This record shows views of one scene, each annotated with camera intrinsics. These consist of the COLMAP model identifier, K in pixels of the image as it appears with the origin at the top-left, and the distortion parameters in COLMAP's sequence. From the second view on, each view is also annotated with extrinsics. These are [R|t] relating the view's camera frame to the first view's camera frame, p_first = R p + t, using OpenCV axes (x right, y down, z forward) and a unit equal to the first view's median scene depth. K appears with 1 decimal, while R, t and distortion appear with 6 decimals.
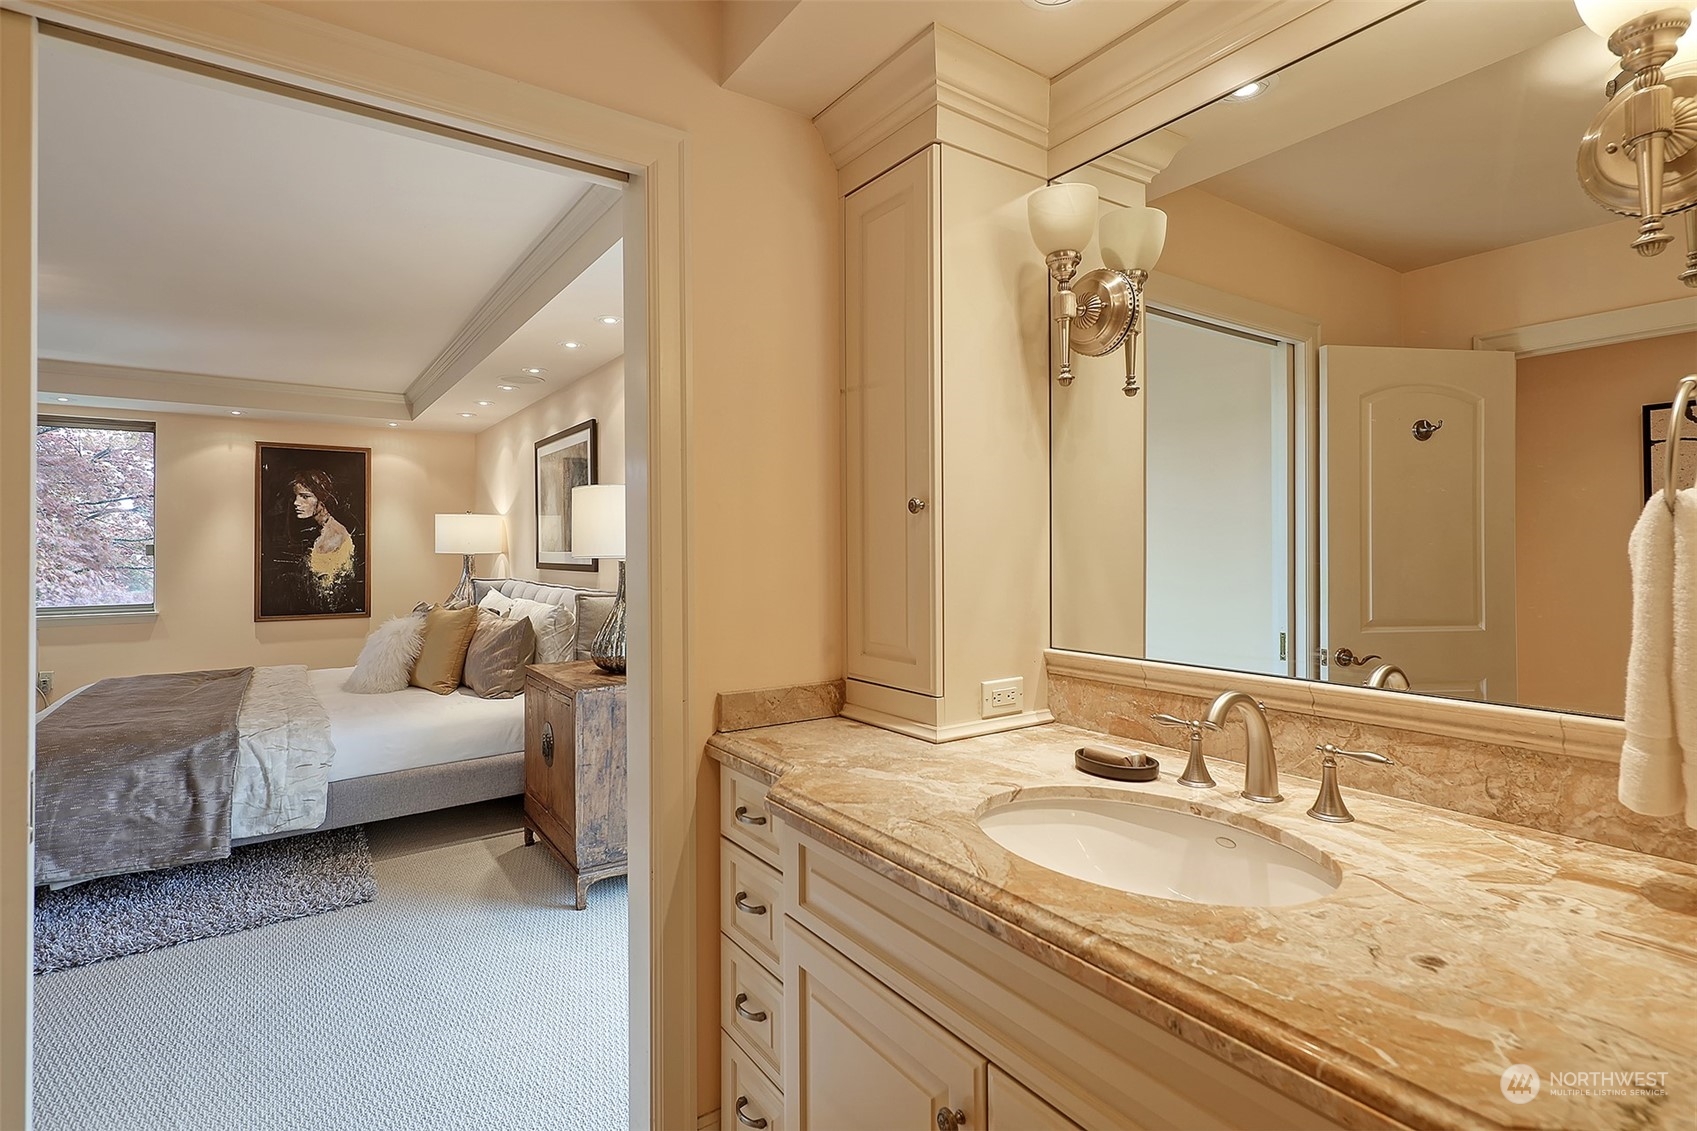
lens RADIAL K [[810.8, 0, 874.1], [0, 810.8, 544.6], [0, 0, 1]] dist [0.017925, -0.000612]
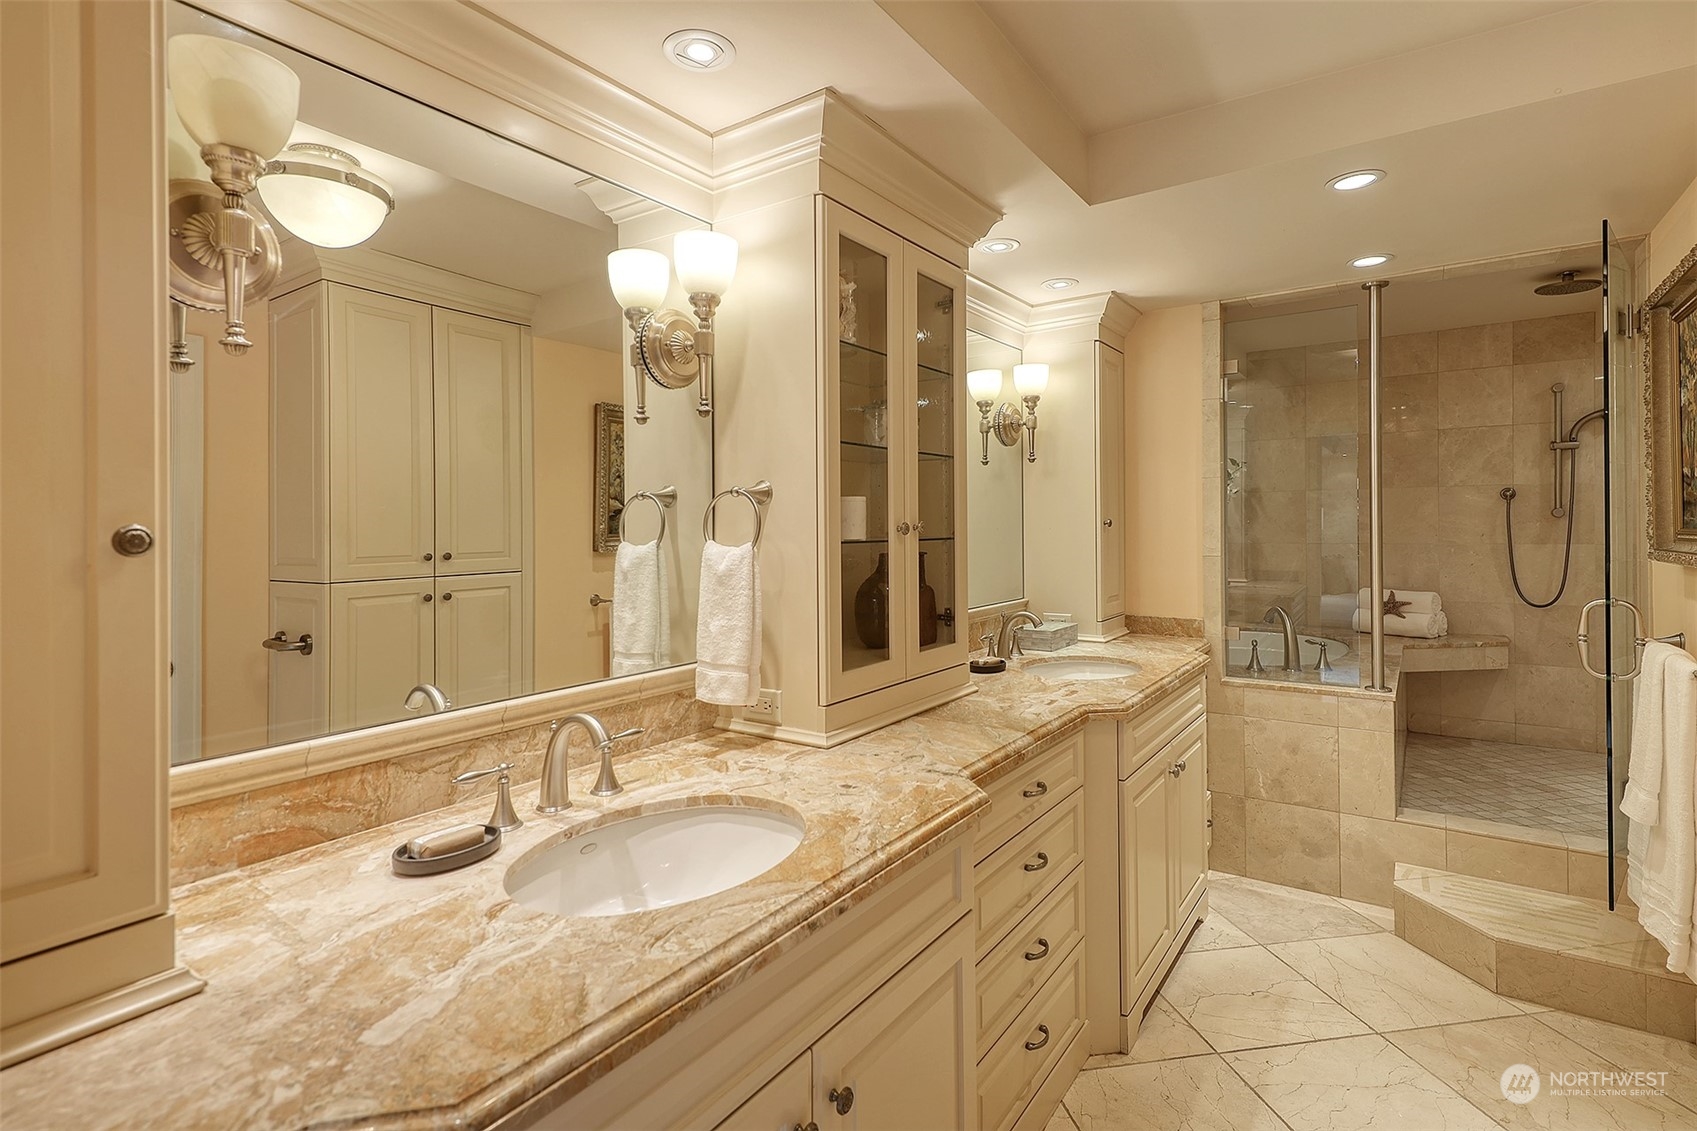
lens RADIAL K [[810.8, 0, 851.4], [0, 810.8, 526.2], [0, 0, 1]] dist [0.017925, -0.000612]
pose [[-0.318912, 0.003620, 0.947777, -0.200598], [0.002395, 0.999993, -0.003013, -0.020402], [-0.947781, 0.001309, -0.318918, 0.268641]]
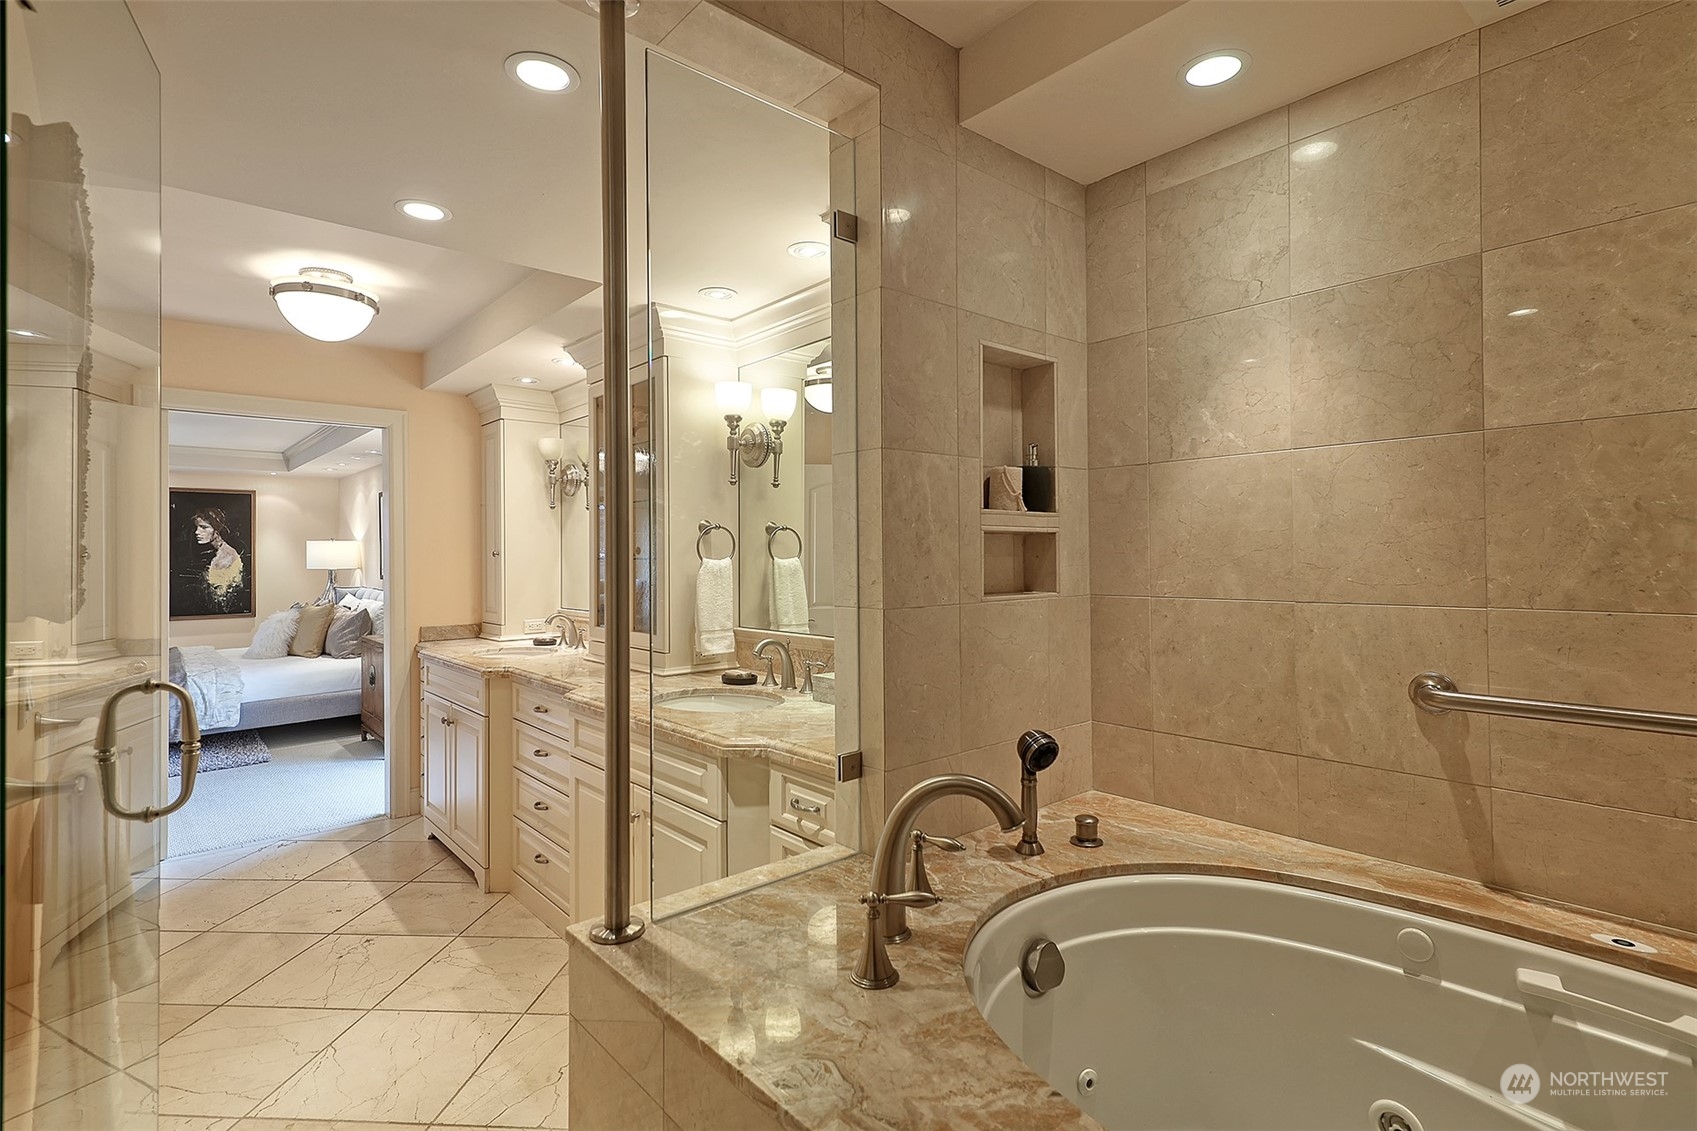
lens RADIAL K [[810.8, 0, 855.0], [0, 810.8, 544.5], [0, 0, 1]] dist [0.017925, -0.000612]
pose [[0.995677, -0.007335, 0.092597, 0.415395], [0.008041, 0.999941, -0.007249, -0.021007], [-0.092538, 0.007962, 0.995677, -0.748684]]
